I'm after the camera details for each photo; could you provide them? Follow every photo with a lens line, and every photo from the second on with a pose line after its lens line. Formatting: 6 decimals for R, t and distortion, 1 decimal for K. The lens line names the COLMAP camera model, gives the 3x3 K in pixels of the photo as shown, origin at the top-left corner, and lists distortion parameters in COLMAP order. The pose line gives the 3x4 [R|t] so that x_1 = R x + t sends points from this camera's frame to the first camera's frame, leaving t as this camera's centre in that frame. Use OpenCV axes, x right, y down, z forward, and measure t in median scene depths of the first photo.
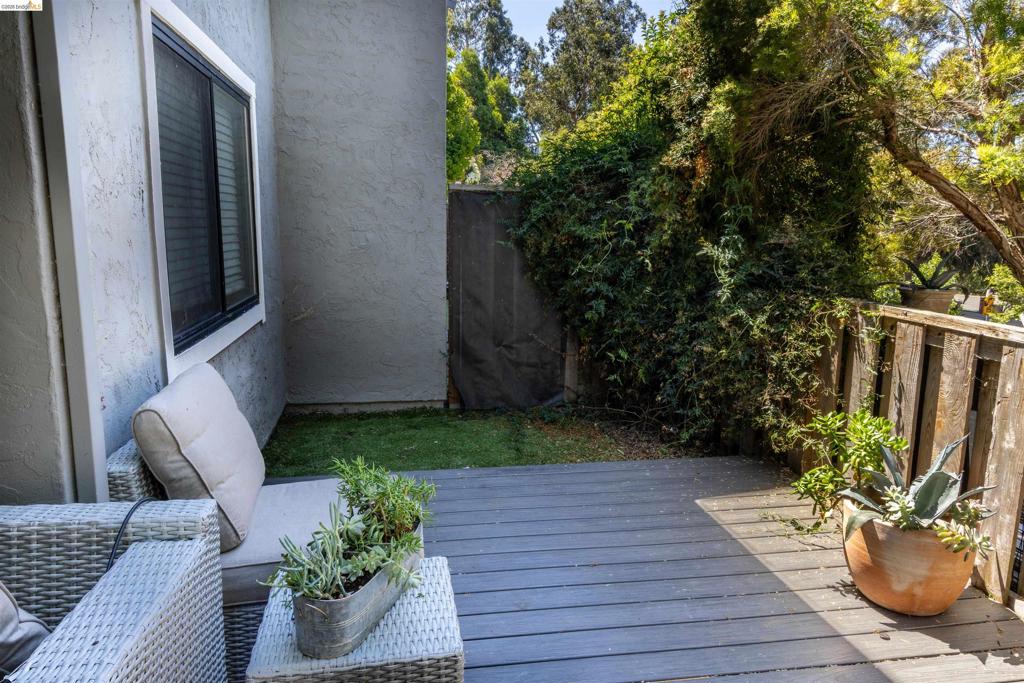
lens RADIAL K [[695.7, 0, 512.0], [0, 695.7, 341.5], [0, 0, 1]] dist [0.003100, -0.000046]
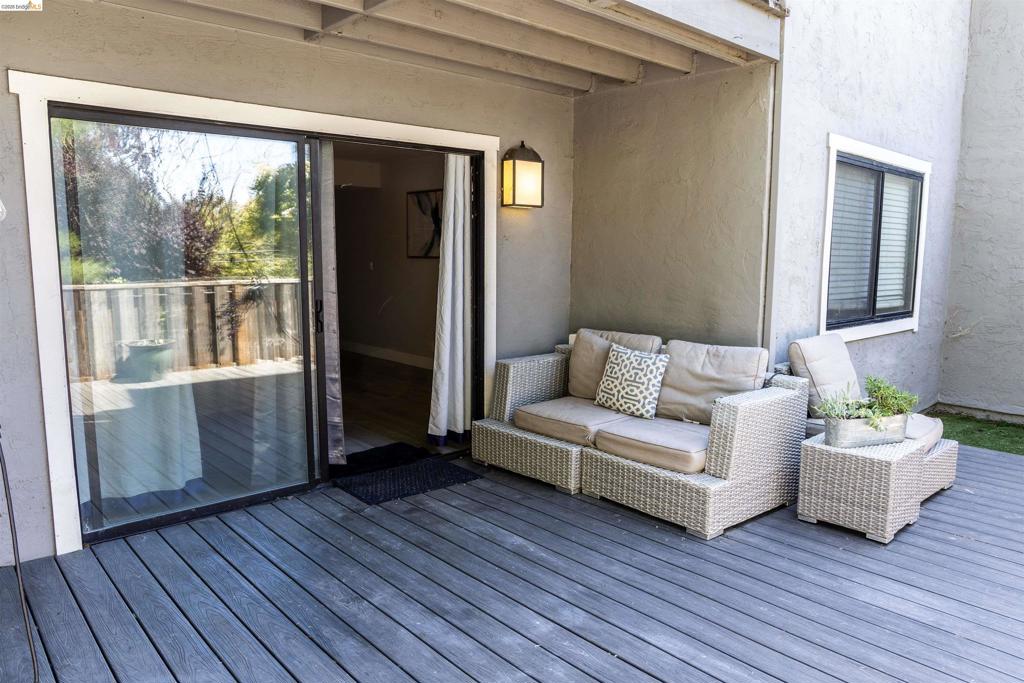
lens RADIAL K [[711.3, 0, 512.0], [0, 711.3, 341.5], [0, 0, 1]] dist [-0.091272, 0.065808]
pose [[0.530048, 0.099196, -0.842146, 0.339619], [-0.147299, 0.988807, 0.023761, 0.068571], [0.835076, 0.111453, 0.538726, -0.365816]]
